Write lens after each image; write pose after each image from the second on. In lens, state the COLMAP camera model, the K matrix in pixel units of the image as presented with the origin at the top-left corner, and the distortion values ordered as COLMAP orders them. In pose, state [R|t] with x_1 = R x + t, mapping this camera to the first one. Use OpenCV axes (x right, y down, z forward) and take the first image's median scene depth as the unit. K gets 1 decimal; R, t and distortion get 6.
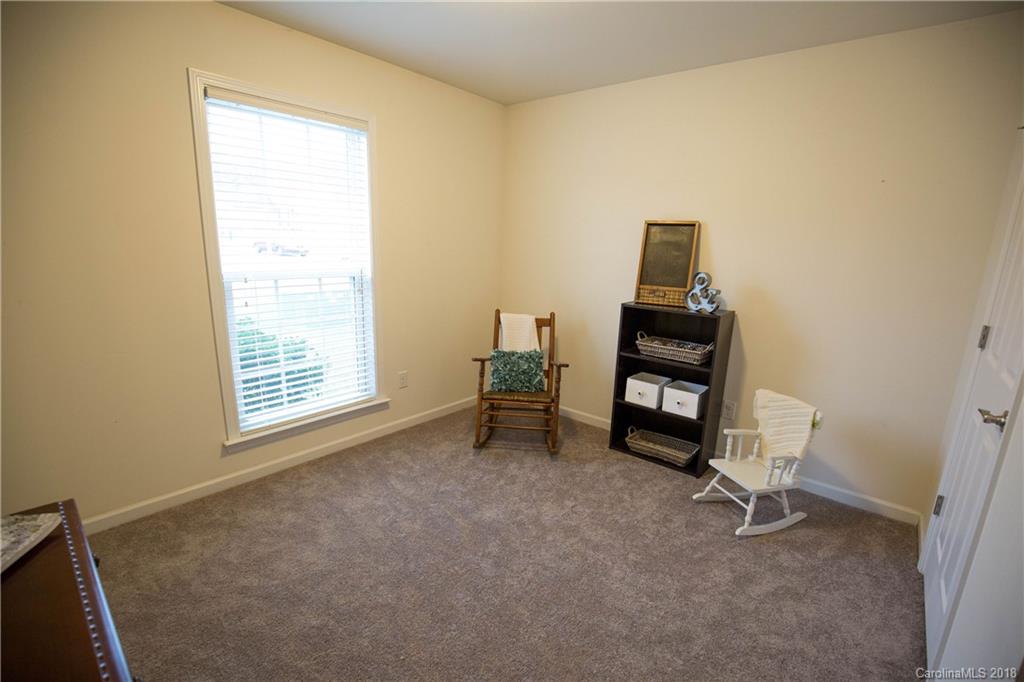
lens RADIAL K [[470.8, 0, 509.5], [0, 470.8, 342.5], [0, 0, 1]] dist [-0.037379, 0.007602]
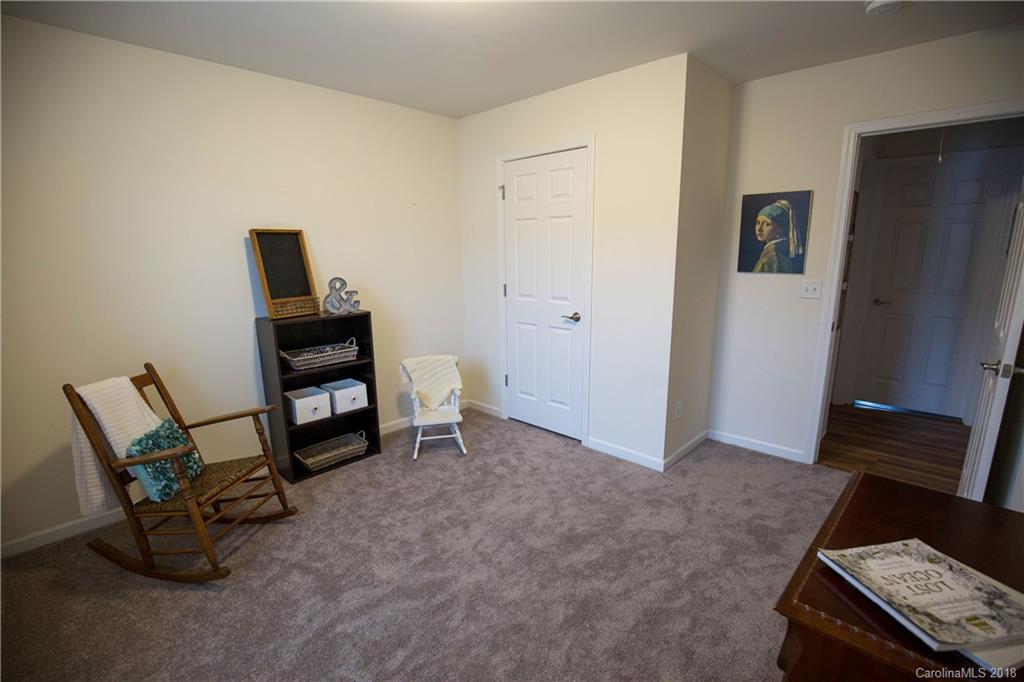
lens RADIAL K [[470.8, 0, 511.2], [0, 470.8, 346.5], [0, 0, 1]] dist [-0.037379, 0.007602]
pose [[0.040890, -0.225981, 0.973273, -0.620361], [0.227869, 0.950527, 0.211126, -0.125156], [-0.972833, 0.213146, 0.090361, 0.500825]]
